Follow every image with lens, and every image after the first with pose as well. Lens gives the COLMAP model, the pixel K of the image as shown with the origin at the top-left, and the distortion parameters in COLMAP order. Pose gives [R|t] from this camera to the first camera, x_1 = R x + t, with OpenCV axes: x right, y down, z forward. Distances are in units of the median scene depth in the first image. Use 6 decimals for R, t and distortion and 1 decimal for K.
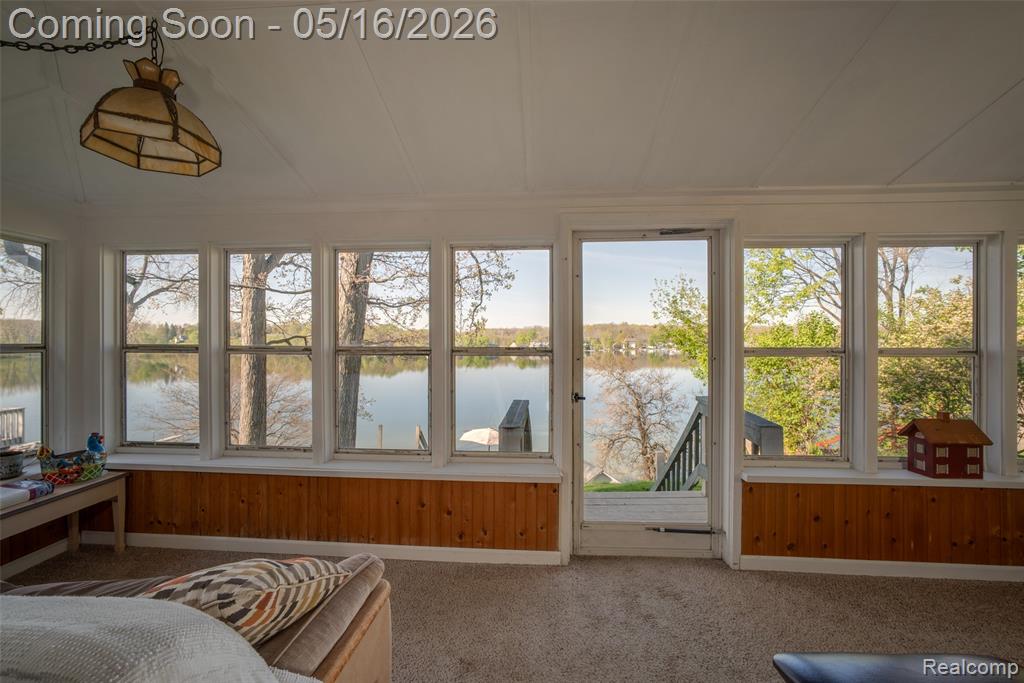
lens RADIAL K [[427.9, 0, 503.3], [0, 427.9, 341.4], [0, 0, 1]] dist [-0.000841, 0.000843]
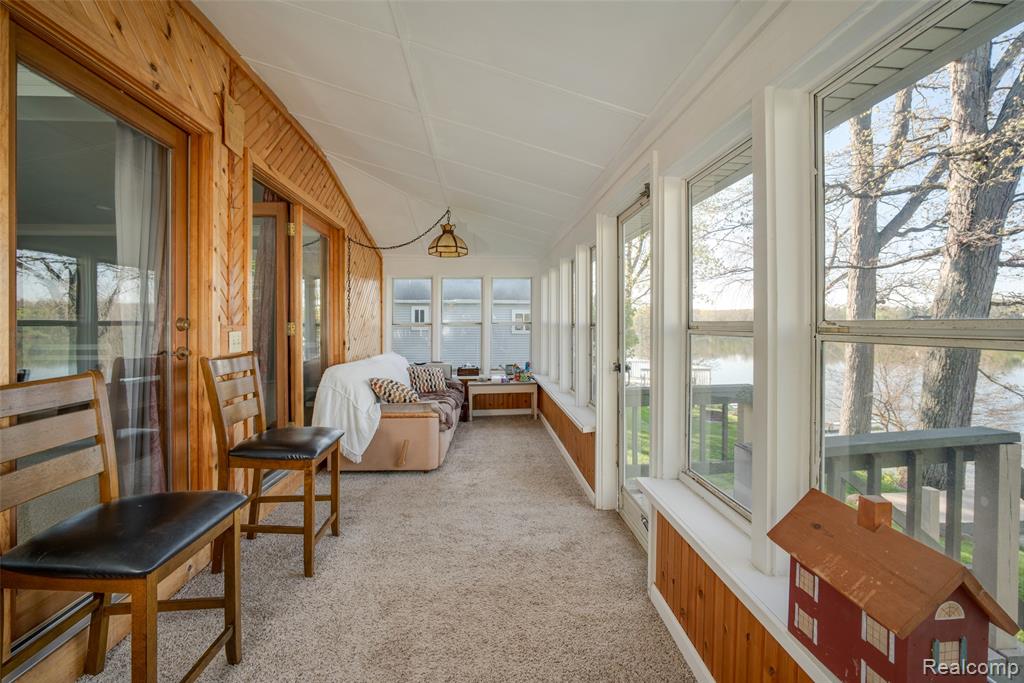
lens RADIAL K [[437.6, 0, 519.3], [0, 437.6, 328.3], [0, 0, 1]] dist [-0.026697, 0.009064]
pose [[0.144872, 0.010448, -0.989395, 1.489898], [0.000346, 0.999944, 0.010610, 0.013675], [0.989450, -0.001880, 0.144860, 0.715572]]
